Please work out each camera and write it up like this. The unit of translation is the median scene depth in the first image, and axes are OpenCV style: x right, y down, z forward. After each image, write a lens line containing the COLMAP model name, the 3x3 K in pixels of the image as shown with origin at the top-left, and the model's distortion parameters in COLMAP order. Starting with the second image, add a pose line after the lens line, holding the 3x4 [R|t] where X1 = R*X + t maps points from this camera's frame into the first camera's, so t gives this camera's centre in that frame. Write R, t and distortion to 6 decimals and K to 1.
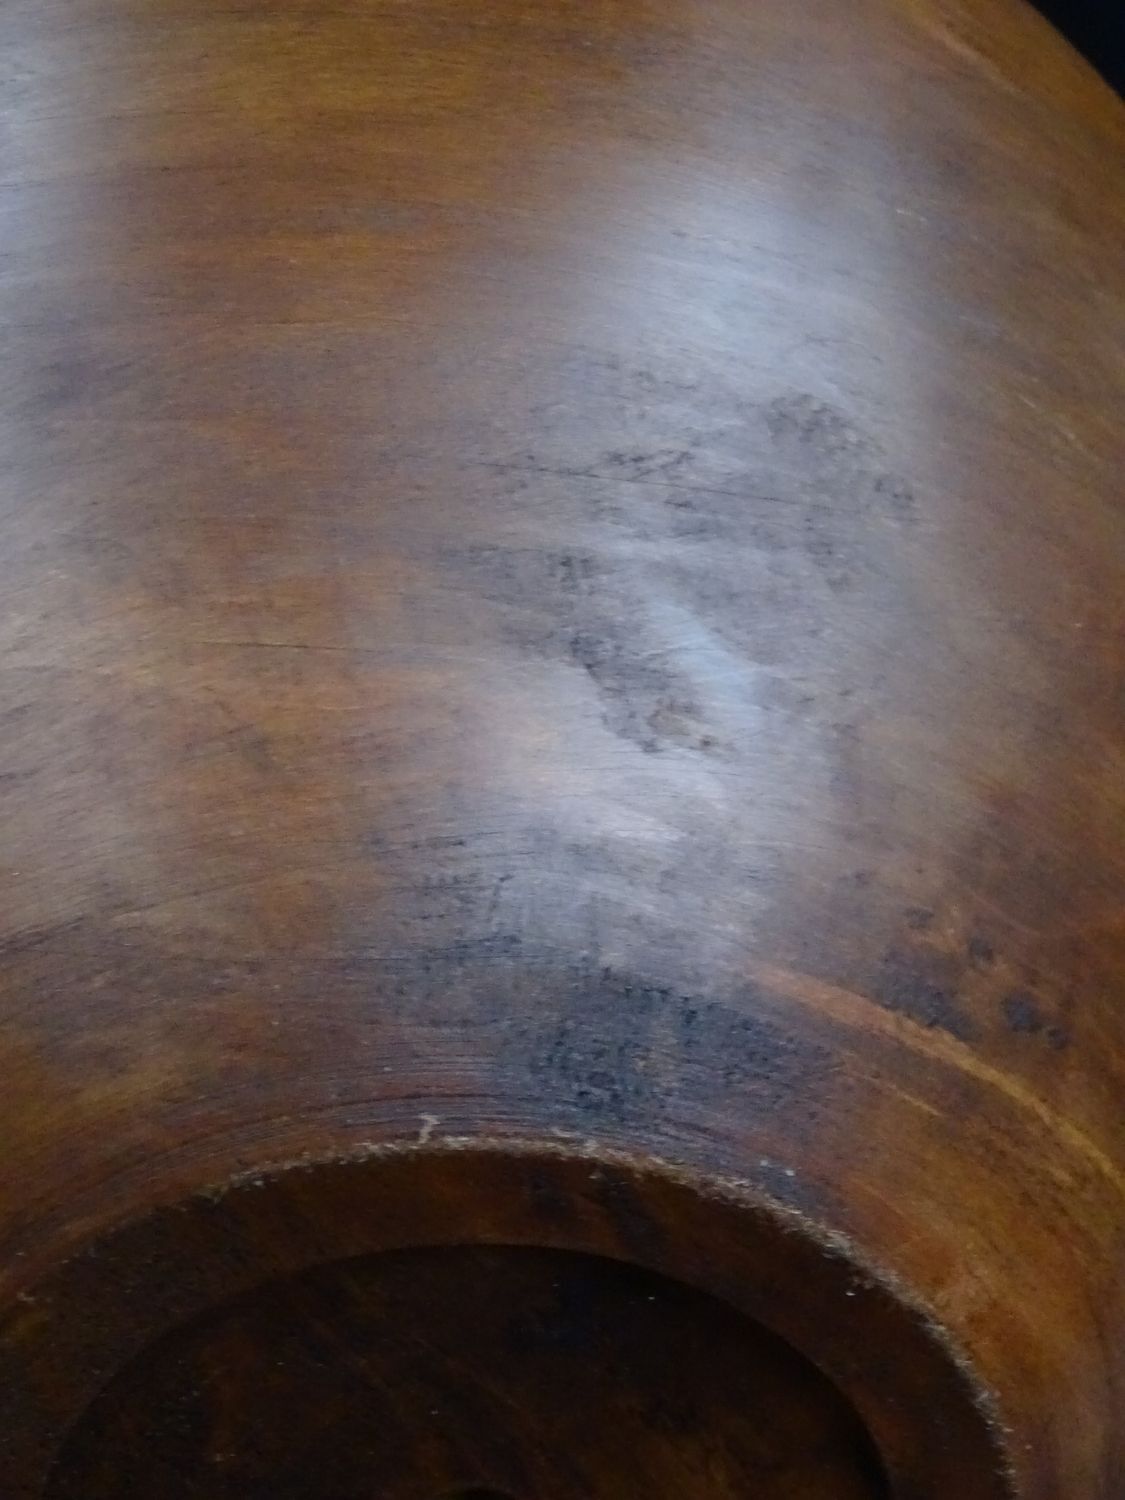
lens RADIAL K [[2196.9, 0, 560.5], [0, 2196.9, 808.4], [0, 0, 1]] dist [-0.042401, -0.299802]
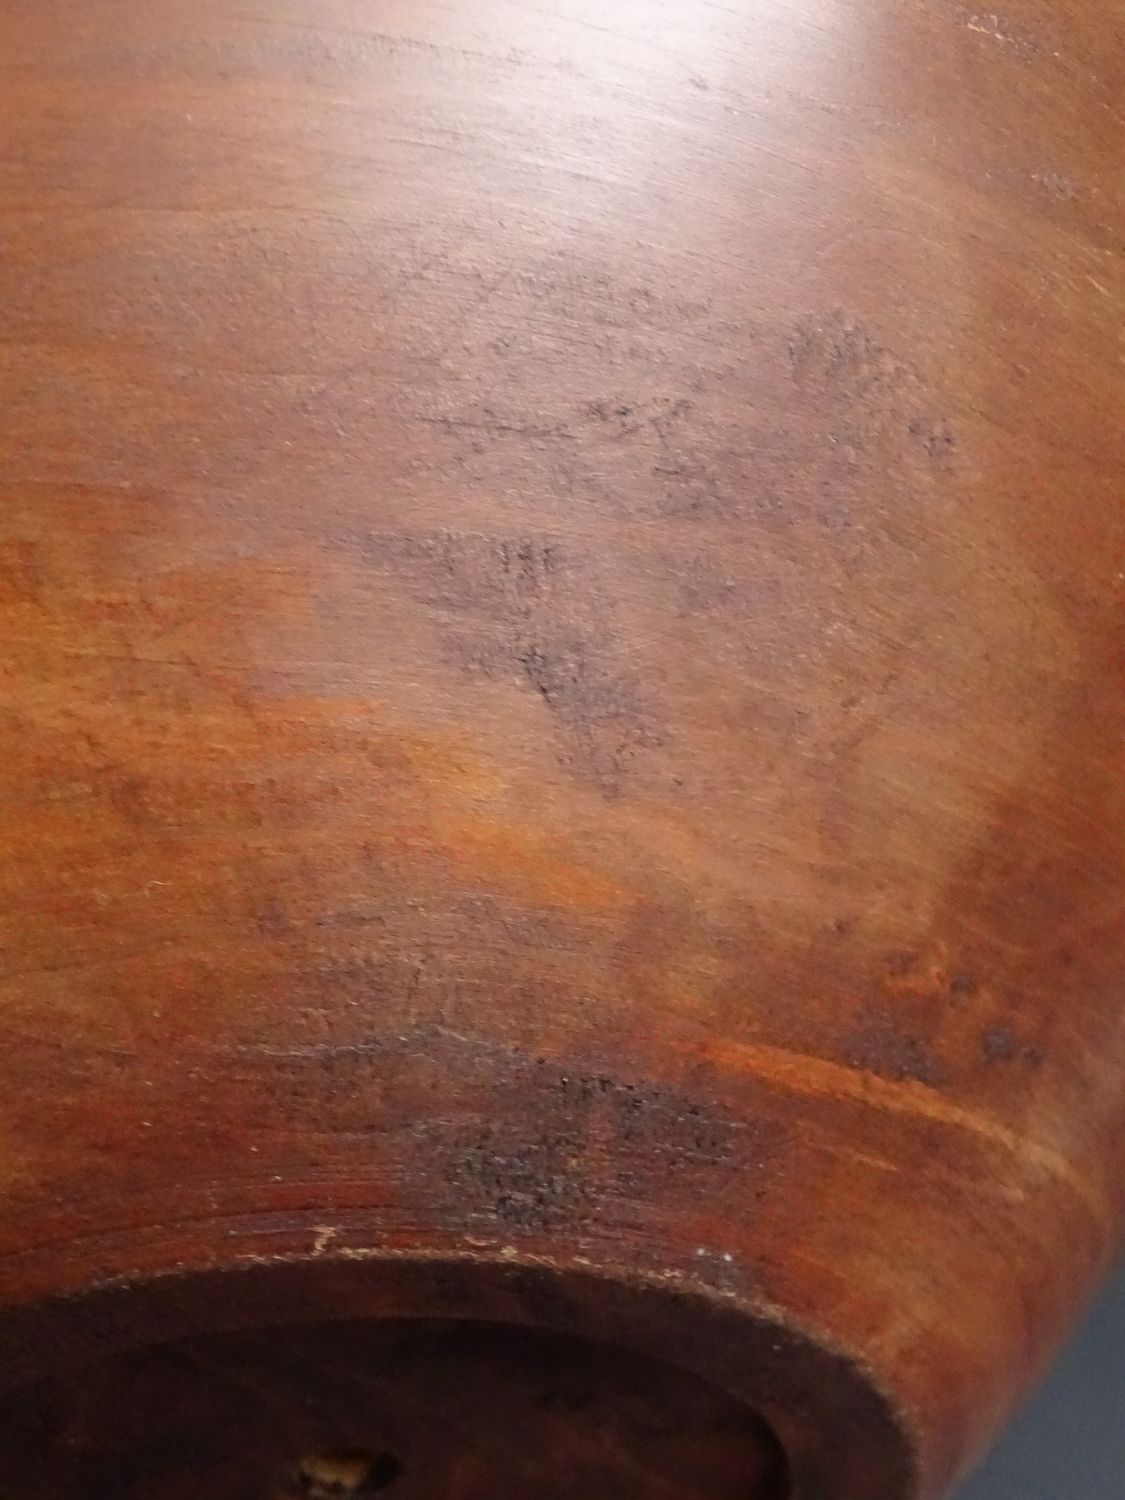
lens RADIAL K [[2196.9, 0, 560.5], [0, 2196.9, 808.4], [0, 0, 1]] dist [-0.042401, -0.299802]
pose [[0.995560, 0.056261, 0.075469, -0.040076], [-0.076844, 0.948800, 0.306387, -0.273608], [-0.054368, -0.310826, 0.948911, 0.219796]]
